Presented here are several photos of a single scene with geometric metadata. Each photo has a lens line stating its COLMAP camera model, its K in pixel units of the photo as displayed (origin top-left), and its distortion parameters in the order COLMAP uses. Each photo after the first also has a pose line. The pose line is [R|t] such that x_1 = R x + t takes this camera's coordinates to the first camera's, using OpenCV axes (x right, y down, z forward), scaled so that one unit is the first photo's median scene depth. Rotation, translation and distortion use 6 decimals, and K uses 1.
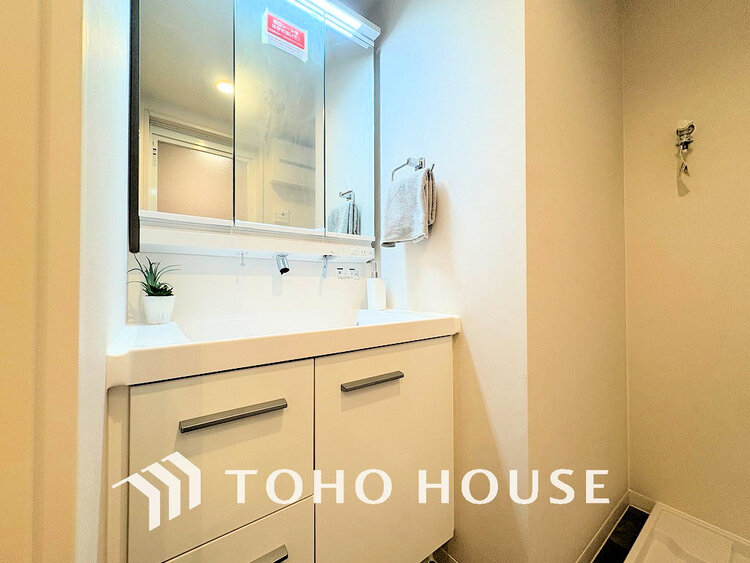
lens RADIAL K [[298.2, 0, 374.8], [0, 298.2, 280.3], [0, 0, 1]] dist [-0.006026, 0.000871]
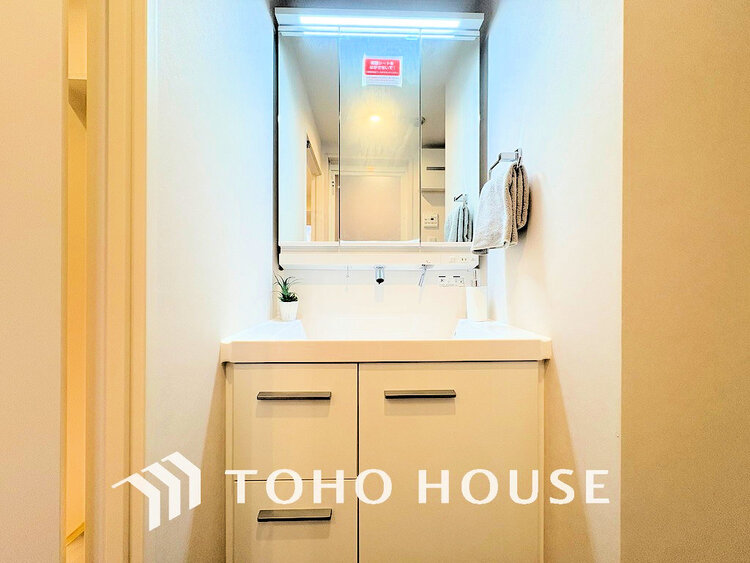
lens RADIAL K [[298.2, 0, 377.0], [0, 298.2, 280.9], [0, 0, 1]] dist [-0.006026, 0.000871]
pose [[0.818095, 0.003365, -0.575073, 0.338625], [0.007006, 0.999850, 0.015817, -0.050200], [0.575040, -0.016968, 0.817949, 0.060776]]
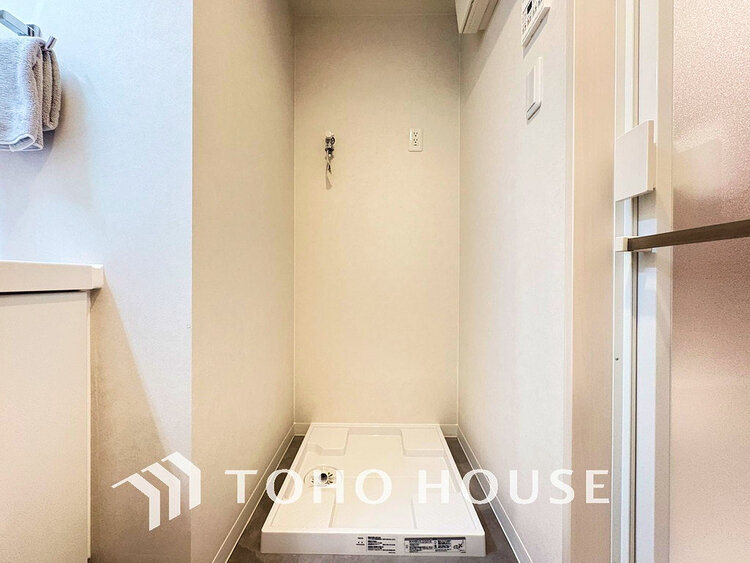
lens RADIAL K [[298.2, 0, 371.1], [0, 298.2, 283.0], [0, 0, 1]] dist [-0.006026, 0.000871]
pose [[0.610558, -0.000226, 0.791972, 0.102234], [-0.013086, 0.999861, 0.010373, 0.137405], [-0.791864, -0.016697, 0.610470, 0.021764]]
